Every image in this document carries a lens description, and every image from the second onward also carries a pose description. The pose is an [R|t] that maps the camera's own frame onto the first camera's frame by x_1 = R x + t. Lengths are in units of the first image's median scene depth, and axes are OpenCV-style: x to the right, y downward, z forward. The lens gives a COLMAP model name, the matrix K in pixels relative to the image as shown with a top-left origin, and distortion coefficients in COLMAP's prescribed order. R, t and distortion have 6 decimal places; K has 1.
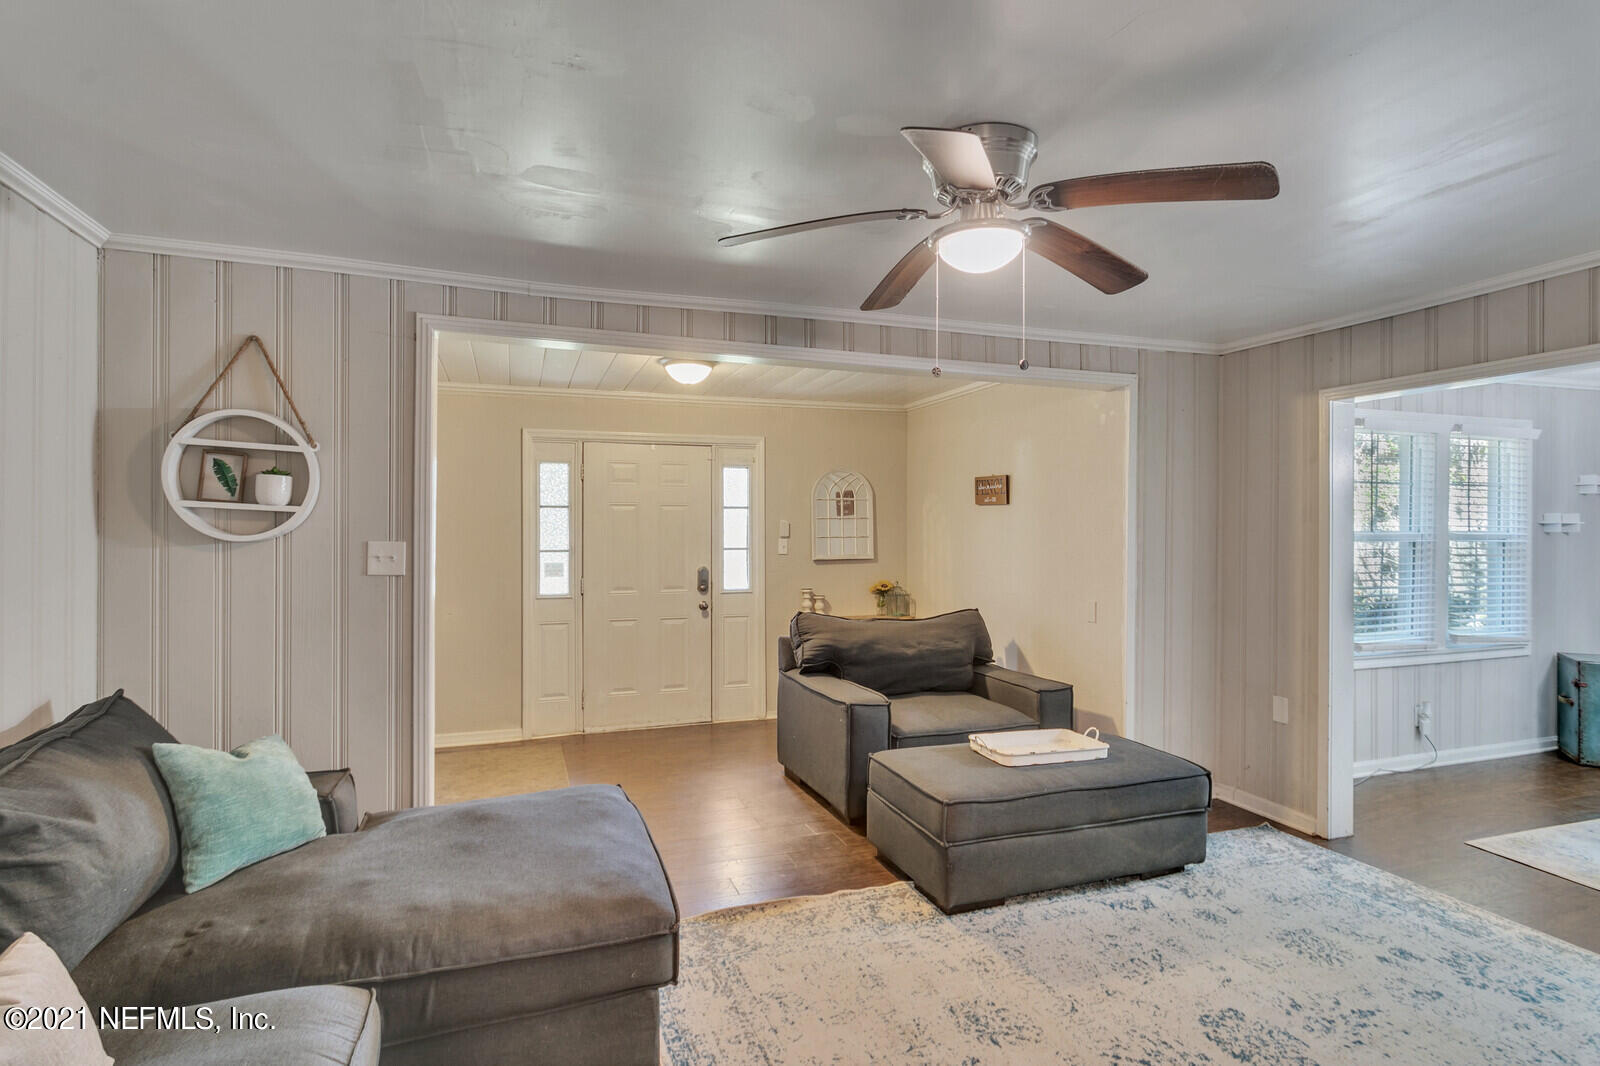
lens RADIAL K [[809.5, 0, 801.1], [0, 809.5, 534.6], [0, 0, 1]] dist [-0.002663, -0.000798]
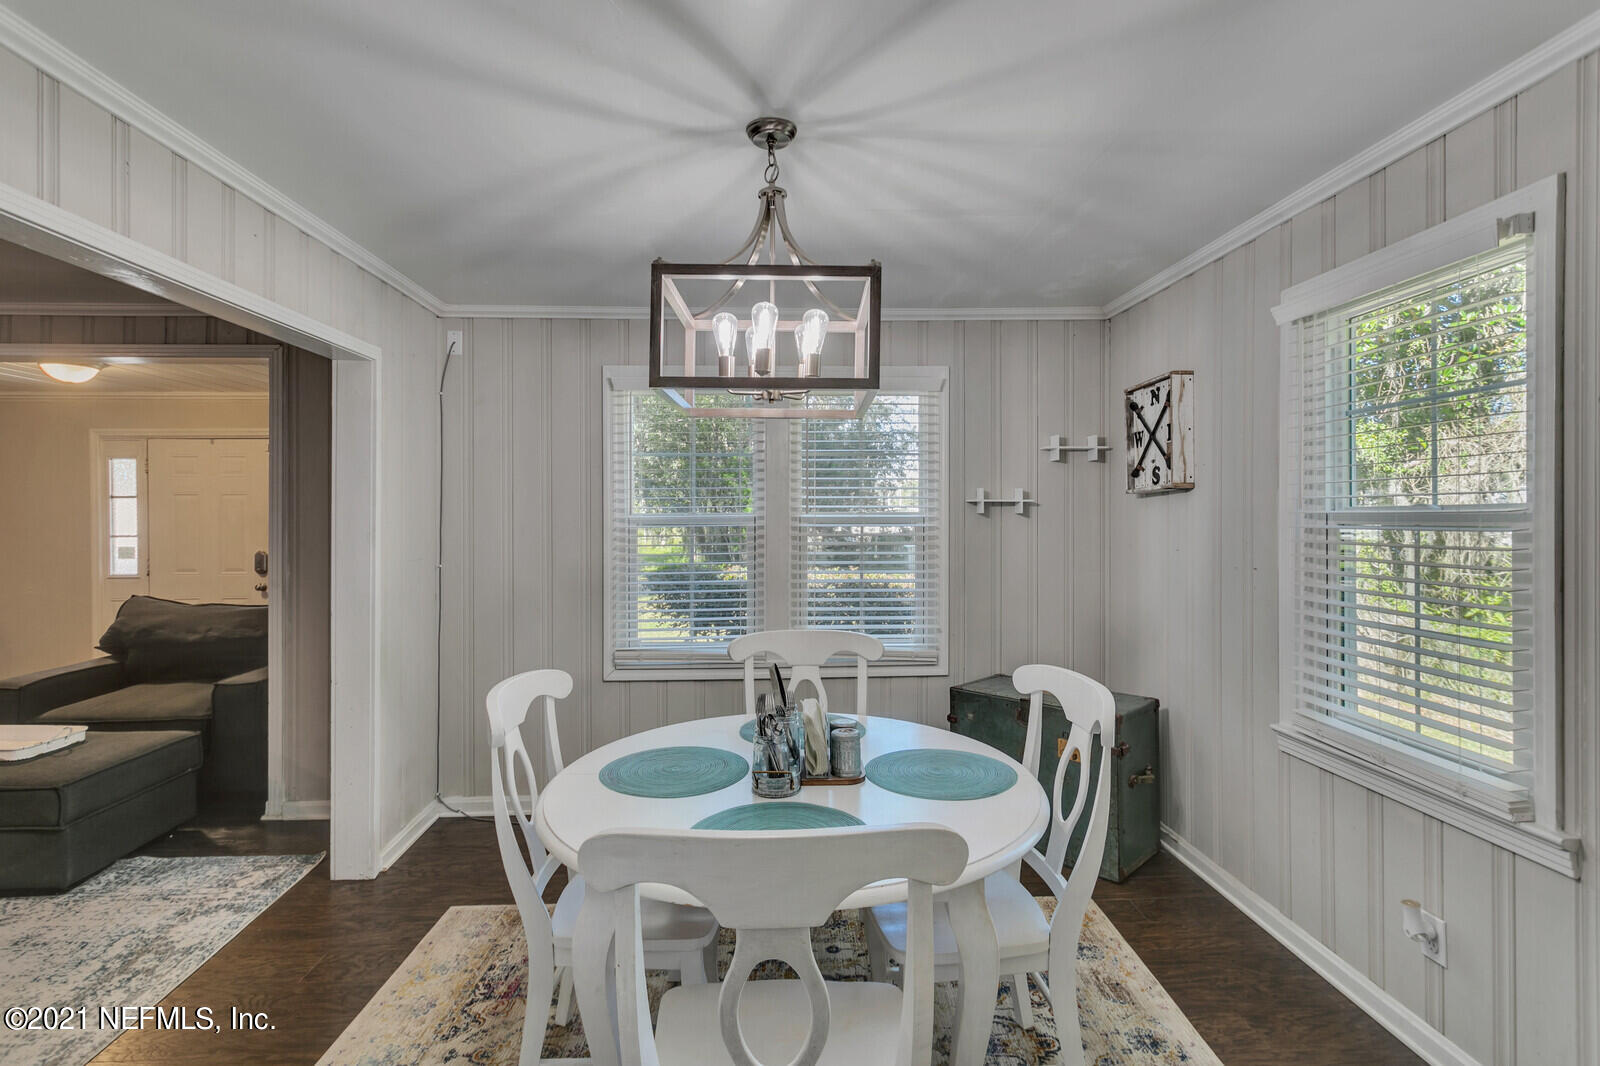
lens RADIAL K [[758.4, 0, 795.2], [0, 758.4, 523.3], [0, 0, 1]] dist [-0.002181, -0.000089]
pose [[0.954322, -0.005612, -0.298726, 0.914730], [0.008320, 0.999935, 0.007792, 0.001719], [0.298663, -0.009922, 0.954307, 0.266822]]
